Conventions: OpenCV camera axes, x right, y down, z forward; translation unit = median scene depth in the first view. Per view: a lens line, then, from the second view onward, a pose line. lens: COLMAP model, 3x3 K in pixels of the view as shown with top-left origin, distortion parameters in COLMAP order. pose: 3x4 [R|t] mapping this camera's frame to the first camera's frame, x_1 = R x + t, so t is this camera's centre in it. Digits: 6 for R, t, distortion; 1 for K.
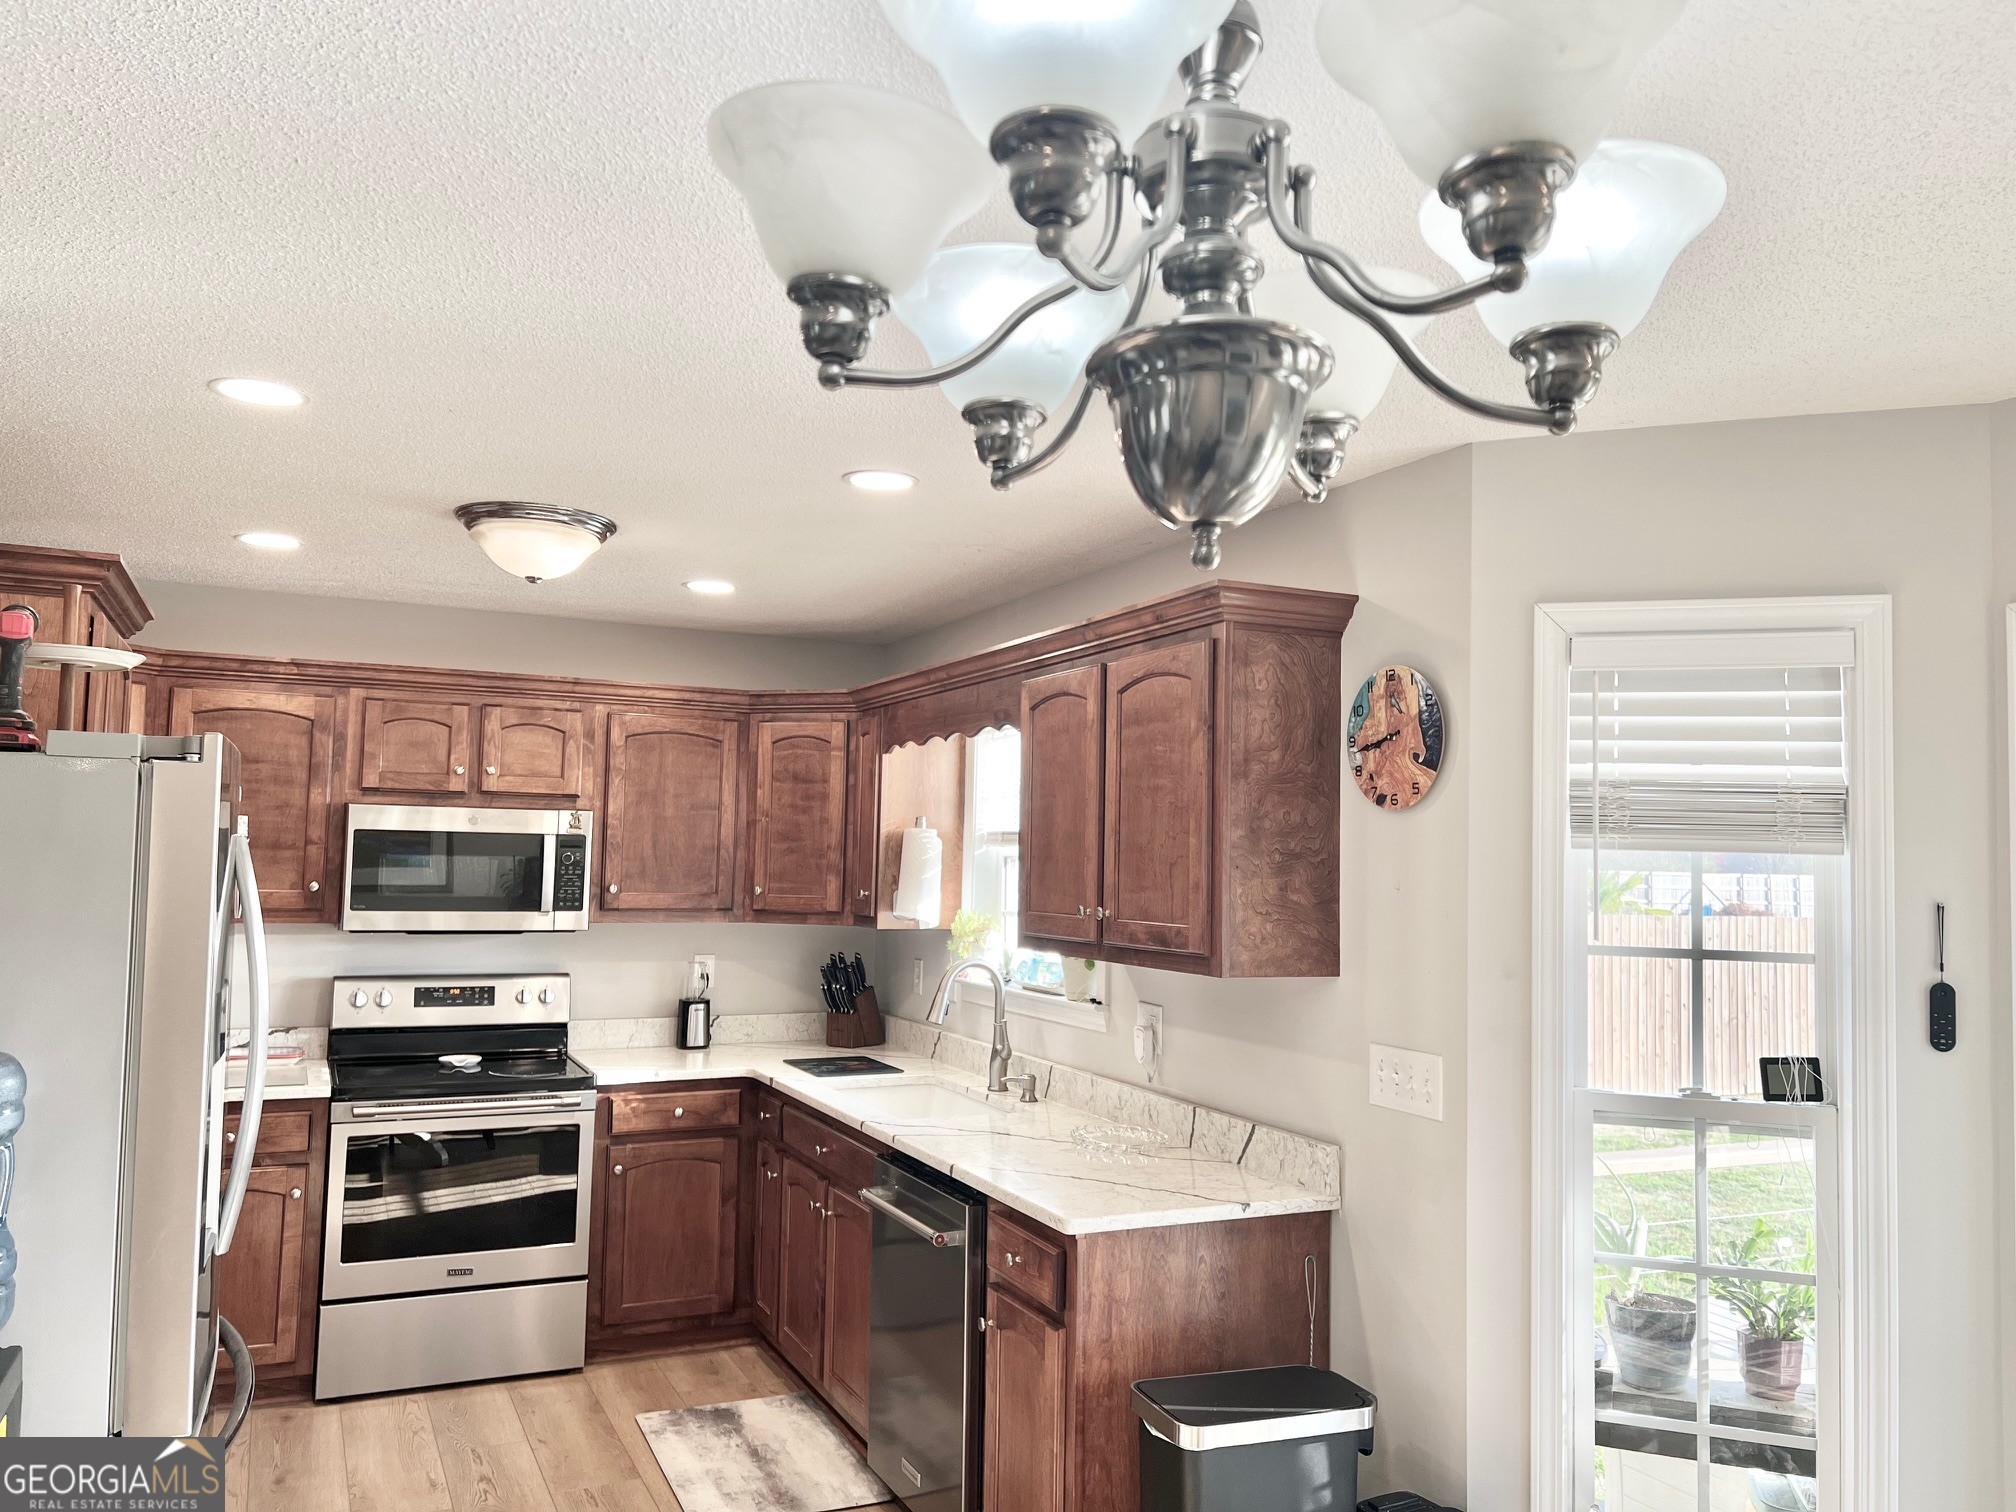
lens RADIAL K [[1531.5, 0, 1012.6], [0, 1531.5, 750.3], [0, 0, 1]] dist [0.058493, -0.063422]
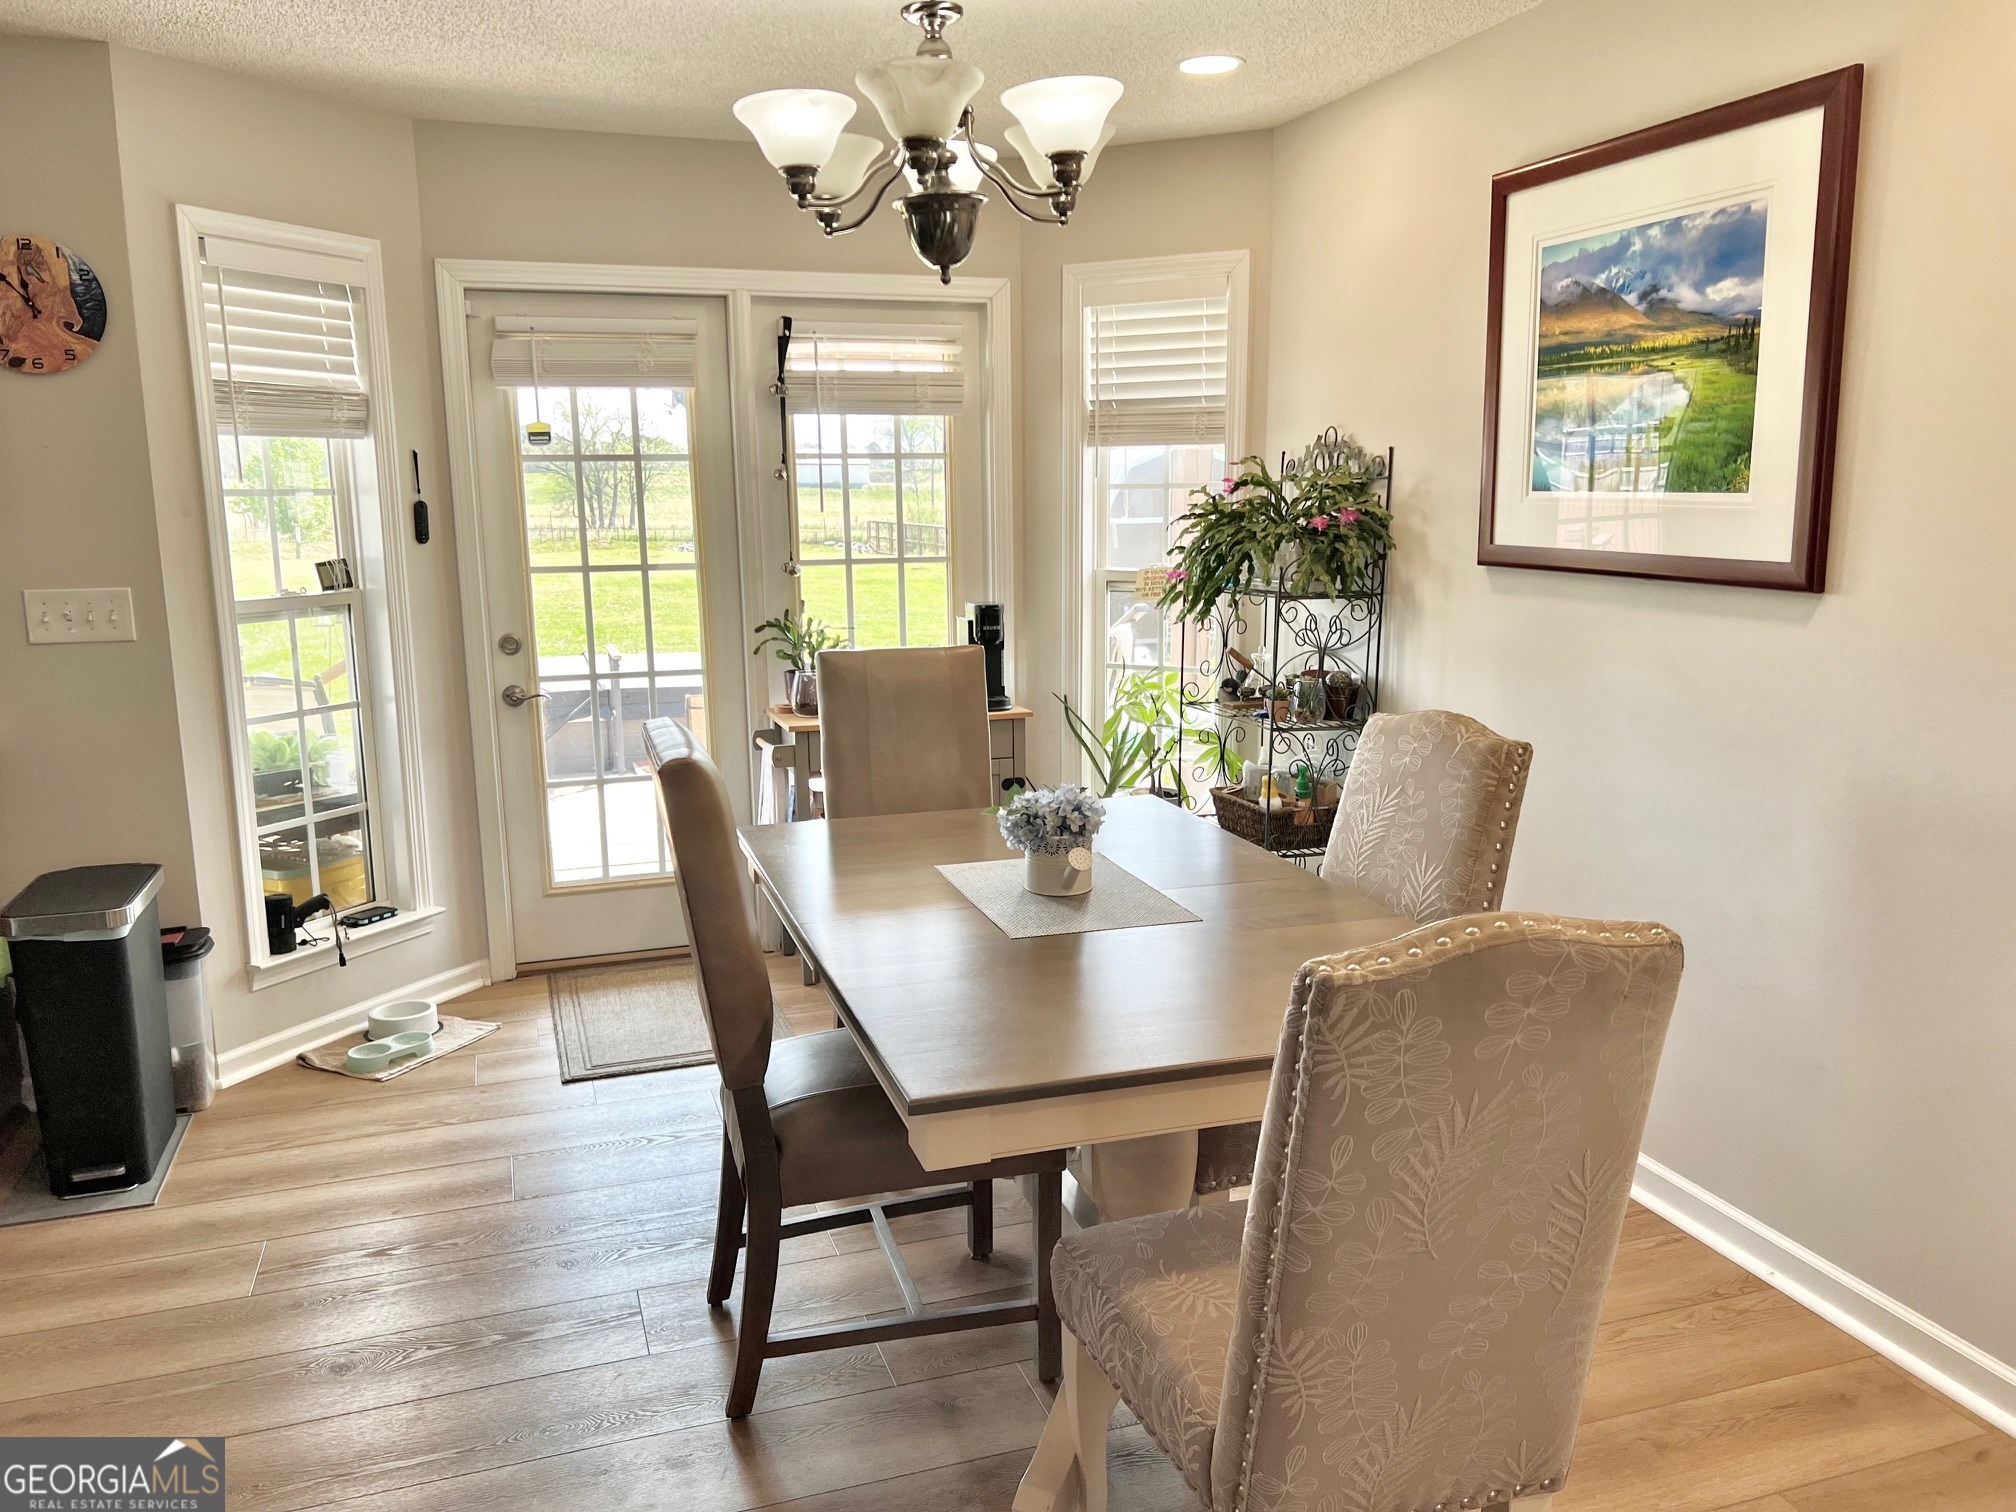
lens RADIAL K [[1531.5, 0, 1006.5], [0, 1531.5, 754.7], [0, 0, 1]] dist [0.058493, -0.063422]
pose [[0.124030, -0.202391, 0.971419, -0.868226], [-0.066665, 0.975067, 0.211662, 0.025749], [-0.990036, -0.091012, 0.107445, 0.194462]]
